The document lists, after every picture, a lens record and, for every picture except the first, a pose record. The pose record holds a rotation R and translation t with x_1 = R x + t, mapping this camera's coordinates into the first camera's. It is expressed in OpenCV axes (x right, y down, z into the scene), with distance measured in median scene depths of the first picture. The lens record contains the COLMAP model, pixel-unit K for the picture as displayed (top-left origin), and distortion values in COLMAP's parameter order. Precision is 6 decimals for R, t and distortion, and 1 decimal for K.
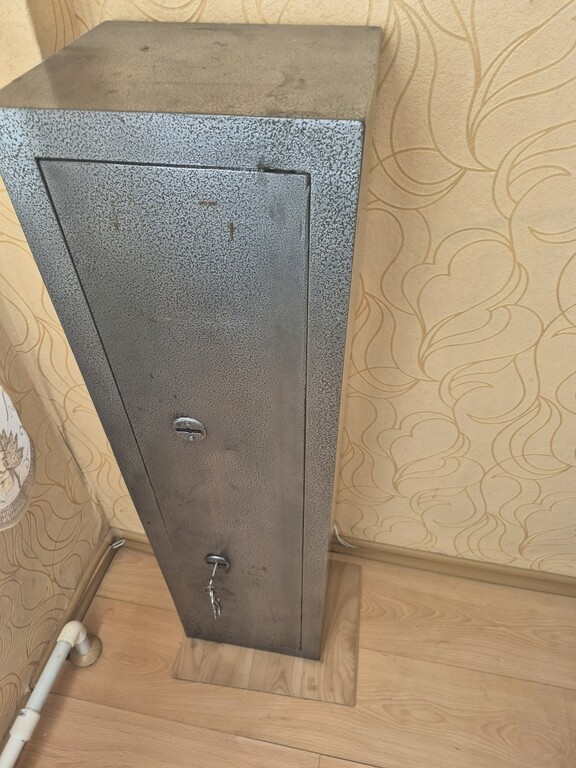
lens RADIAL K [[542.3, 0, 287.8], [0, 542.3, 395.7], [0, 0, 1]] dist [-0.003621, -0.008845]
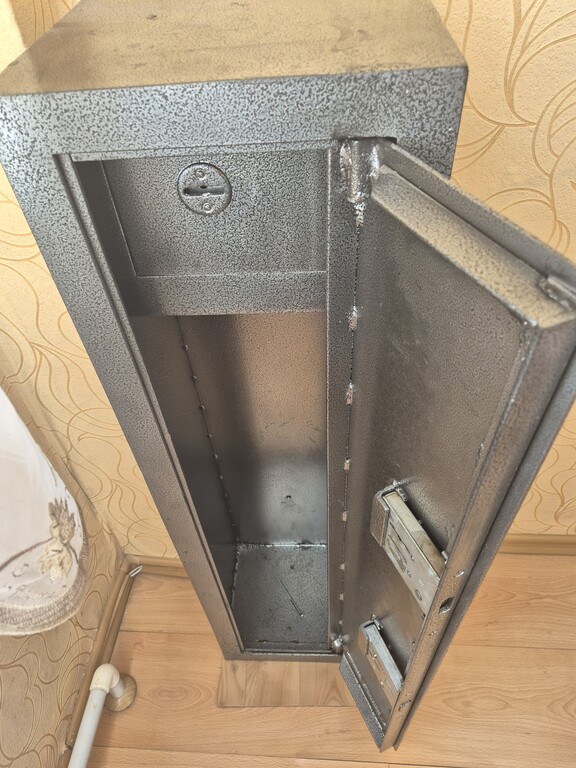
lens RADIAL K [[540.6, 0, 284.5], [0, 540.6, 383.7], [0, 0, 1]] dist [-0.004653, -0.003661]
pose [[0.989889, -0.129157, 0.058634, -0.168967], [0.129013, 0.991623, 0.006251, -0.045673], [-0.058951, 0.001376, 0.998260, 0.131909]]
